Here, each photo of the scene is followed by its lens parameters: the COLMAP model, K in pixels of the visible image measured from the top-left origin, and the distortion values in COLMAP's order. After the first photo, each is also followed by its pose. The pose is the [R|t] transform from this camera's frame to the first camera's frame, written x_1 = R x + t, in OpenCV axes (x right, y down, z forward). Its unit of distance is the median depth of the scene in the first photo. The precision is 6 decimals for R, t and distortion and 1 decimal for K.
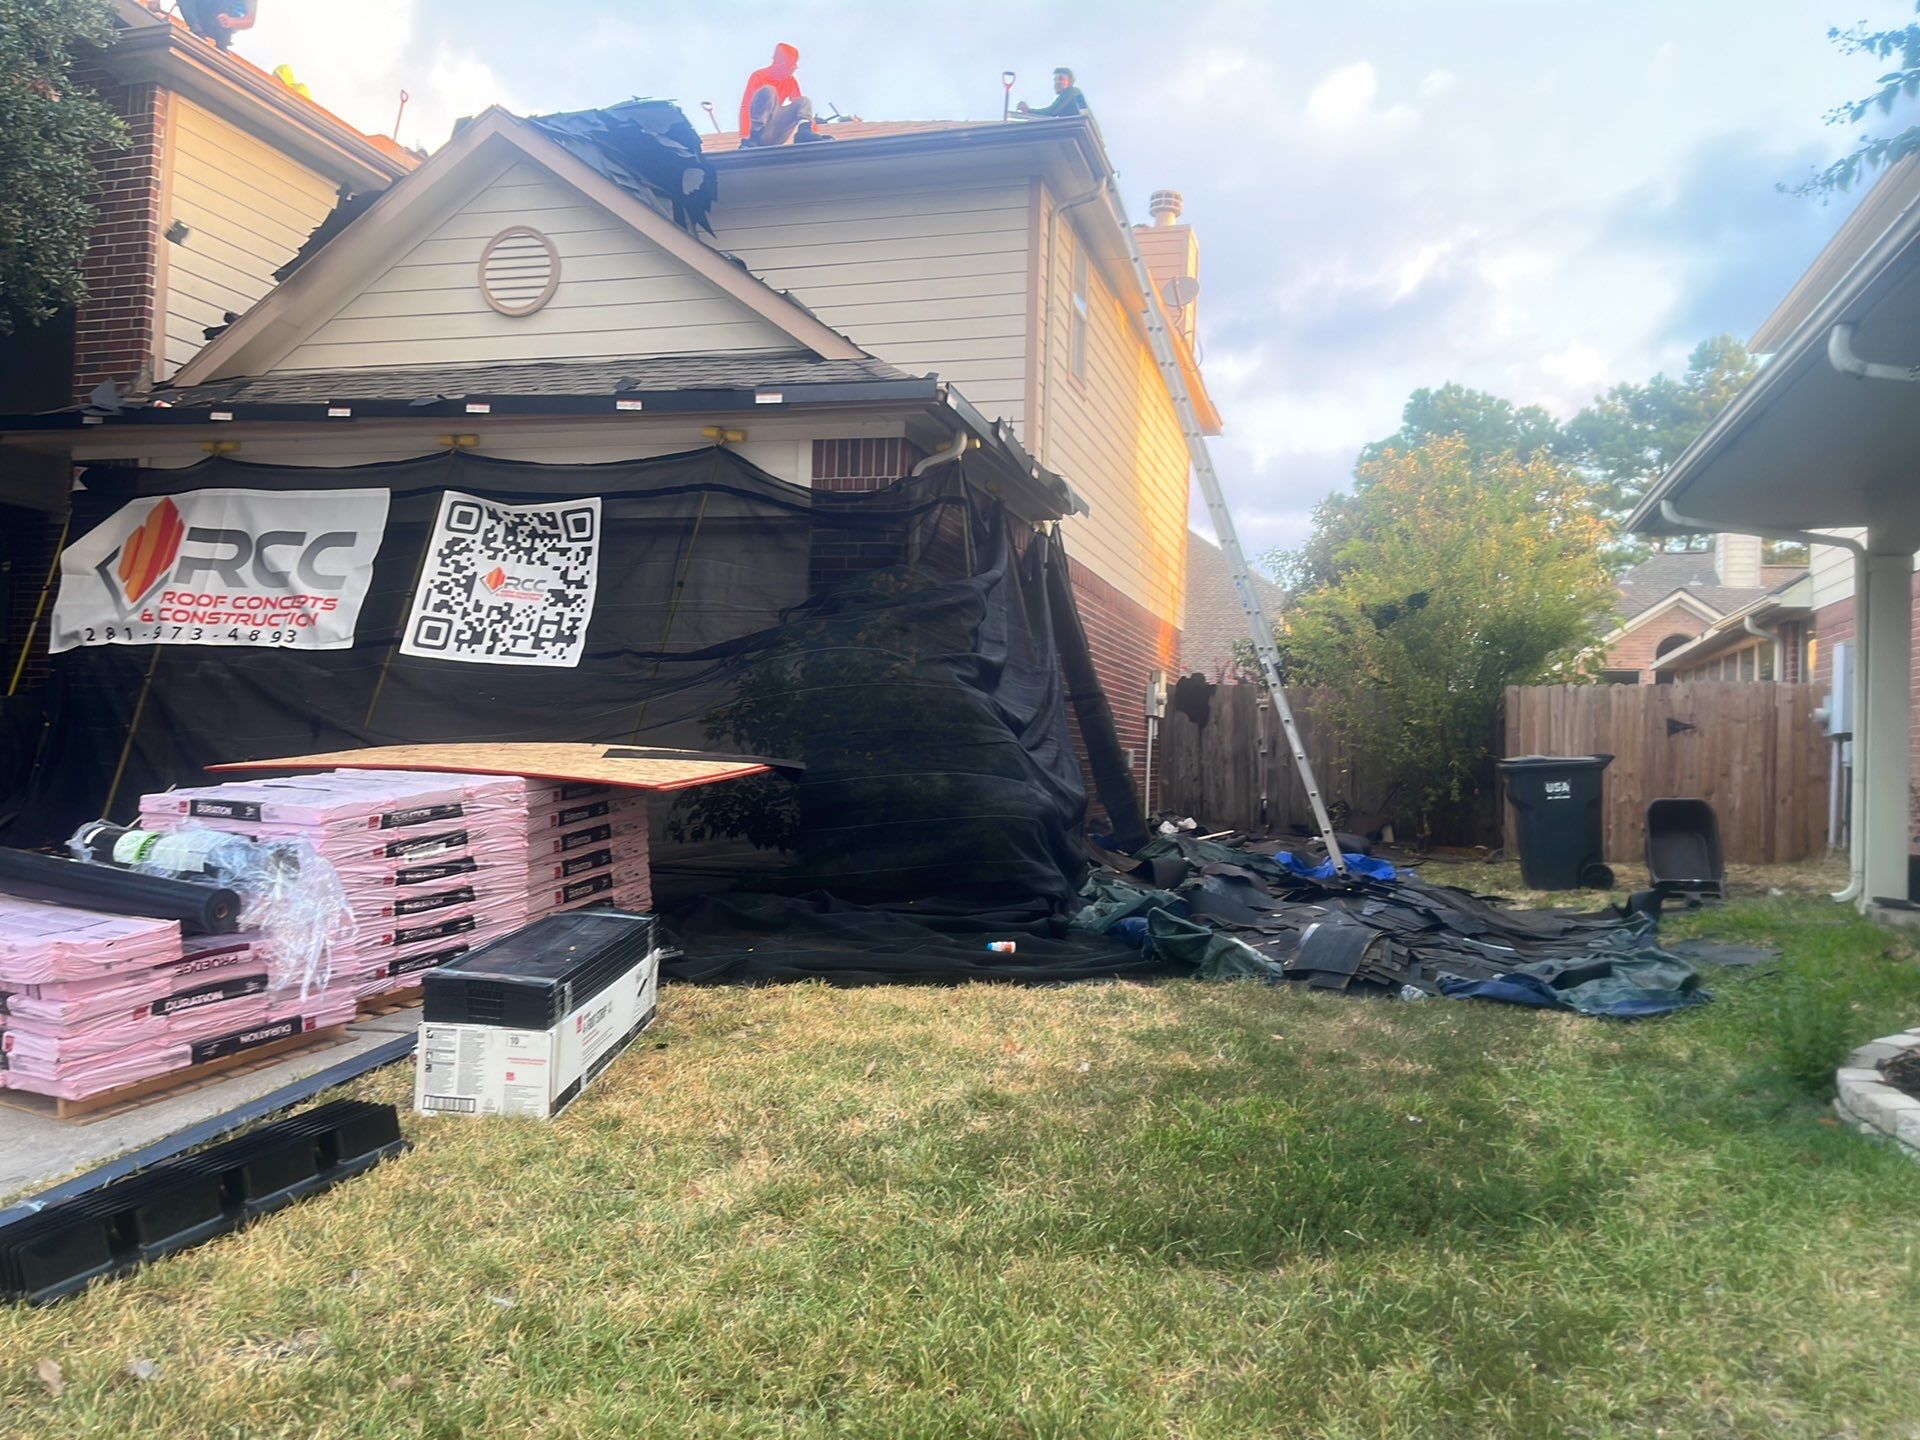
lens RADIAL K [[1397.2, 0, 952.7], [0, 1397.2, 711.3], [0, 0, 1]] dist [0.020401, 0.013725]
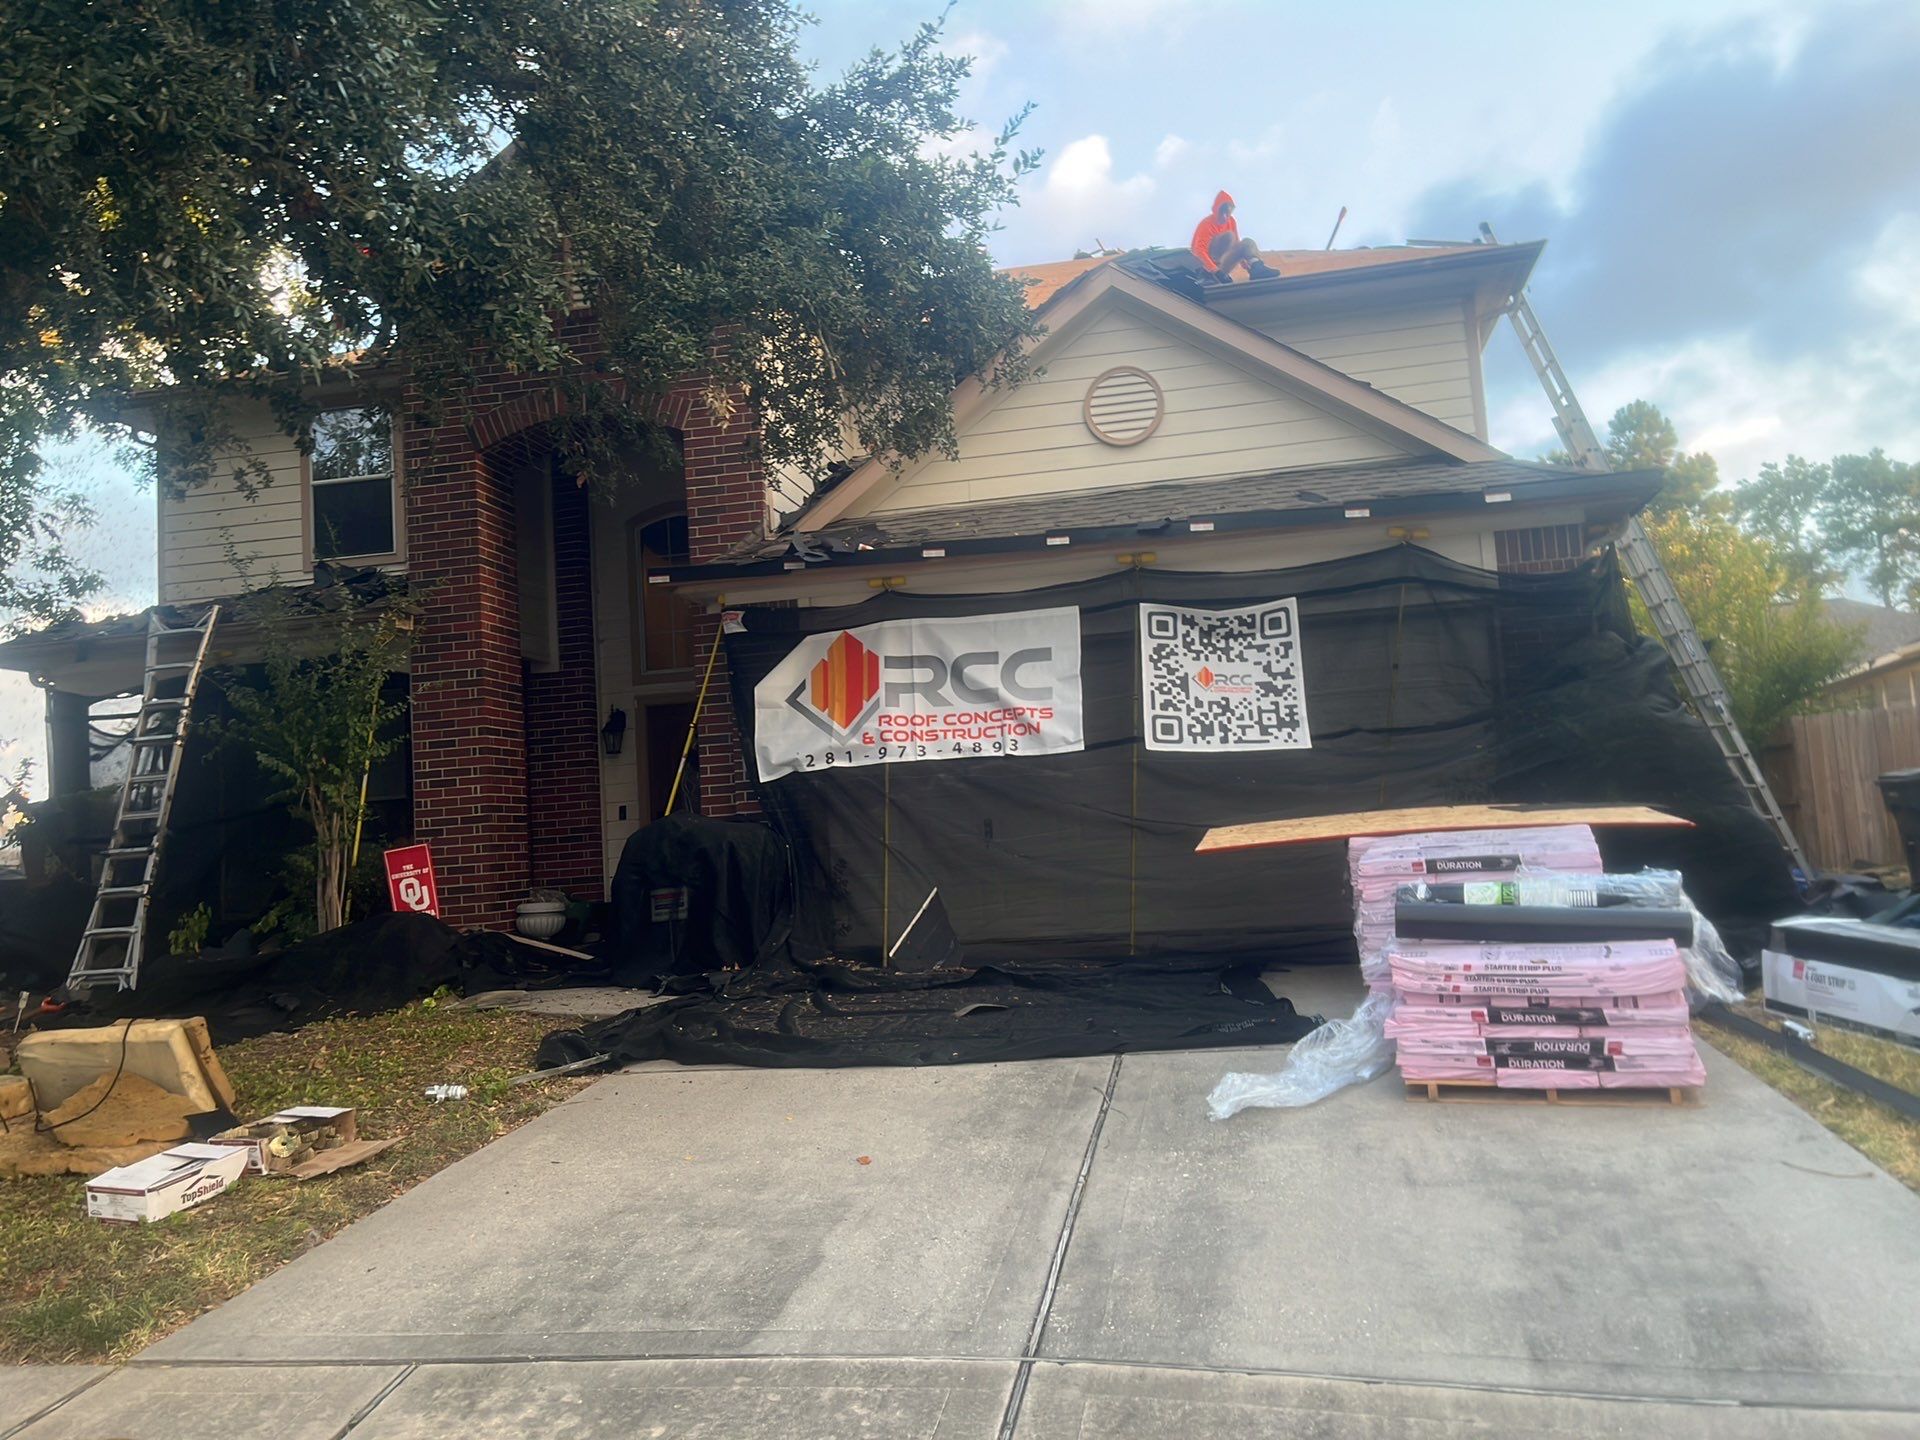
lens RADIAL K [[1387.4, 0, 960.0], [0, 1387.4, 720.0], [0, 0, 1]] dist [0.089651, -0.143178]
pose [[0.991075, -0.083393, 0.103998, -0.634238], [0.090115, 0.994019, -0.061697, -0.009873], [-0.098231, 0.070518, 0.992662, -0.077439]]
